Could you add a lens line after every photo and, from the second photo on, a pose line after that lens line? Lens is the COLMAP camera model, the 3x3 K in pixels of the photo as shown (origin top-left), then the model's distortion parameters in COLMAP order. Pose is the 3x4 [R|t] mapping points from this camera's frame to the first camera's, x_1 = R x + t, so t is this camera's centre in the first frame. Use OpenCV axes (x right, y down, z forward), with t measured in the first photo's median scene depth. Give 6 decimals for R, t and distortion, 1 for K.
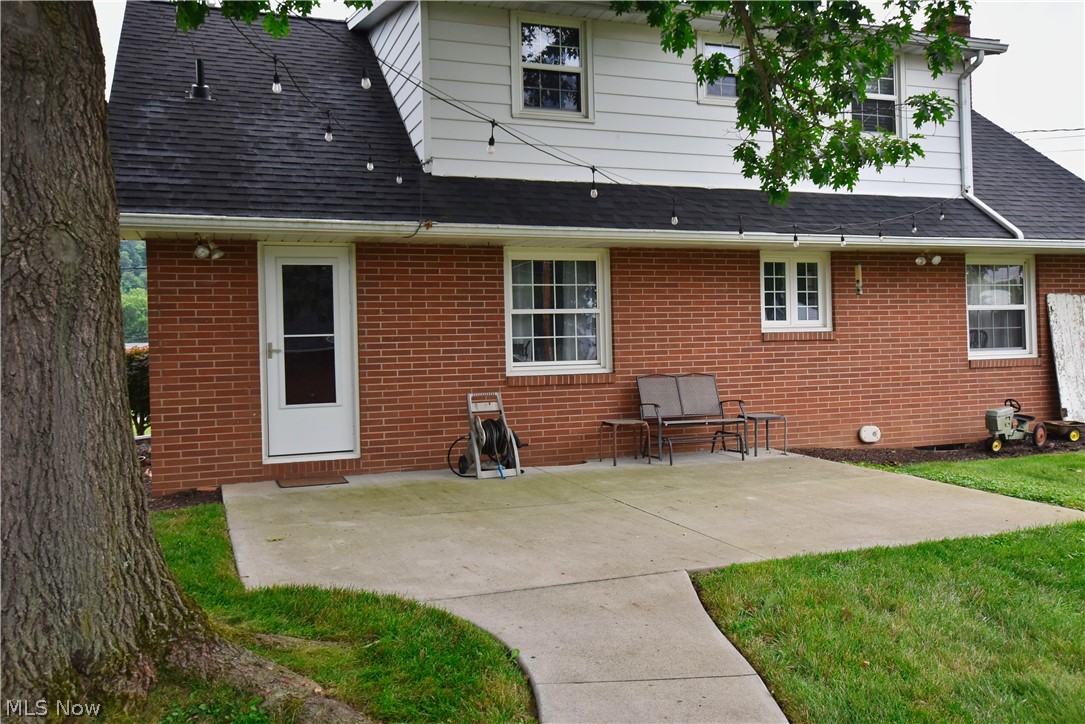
lens RADIAL K [[902.9, 0, 542.8], [0, 902.9, 356.7], [0, 0, 1]] dist [-0.014394, -0.004788]
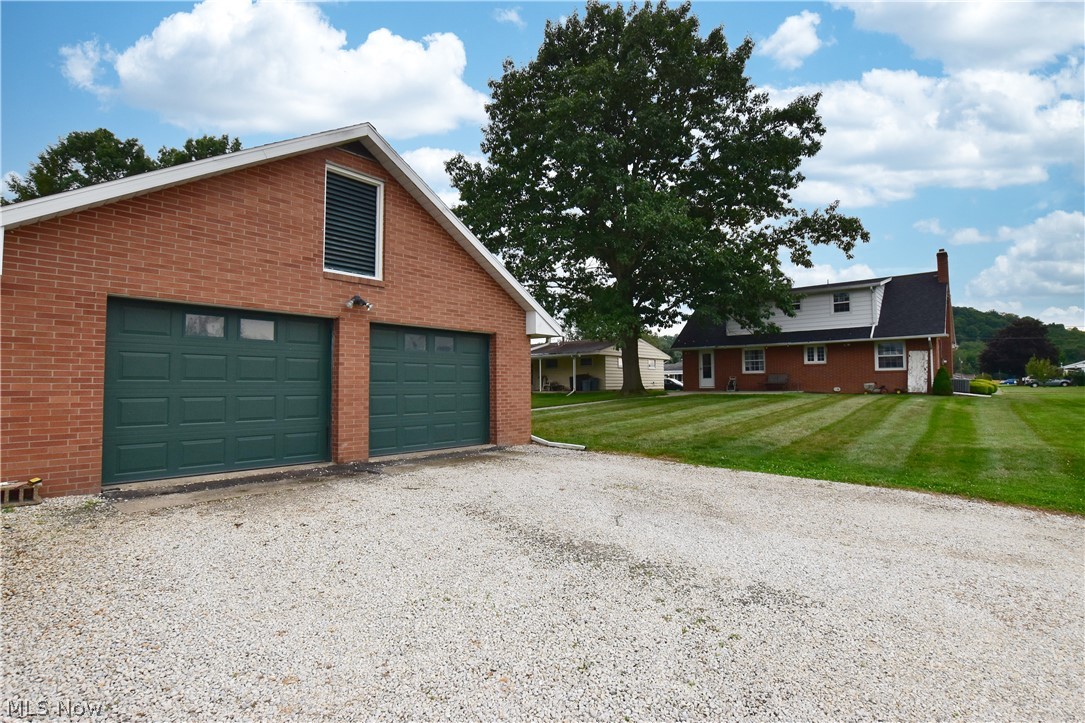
lens RADIAL K [[532.4, 0, 545.0], [0, 532.4, 358.8], [0, 0, 1]] dist [-0.026712, -0.001360]
pose [[0.473713, -0.017085, -0.880514, 1.934809], [0.001256, 0.999824, -0.018724, -0.007060], [0.880678, 0.007764, 0.473651, -1.311326]]
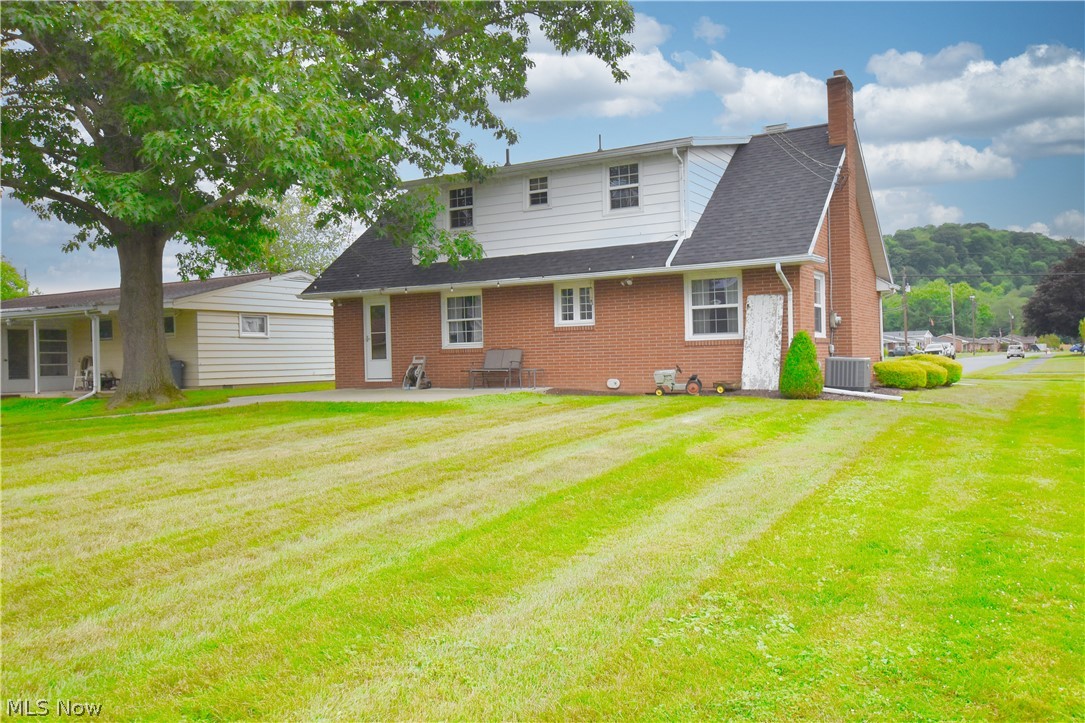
lens RADIAL K [[902.9, 0, 543.7], [0, 902.9, 362.0], [0, 0, 1]] dist [-0.014394, -0.004788]
pose [[0.623501, 0.018151, -0.781612, 1.779161], [0.012487, 0.999372, 0.033169, -0.017134], [0.781723, -0.030440, 0.622883, -0.209442]]
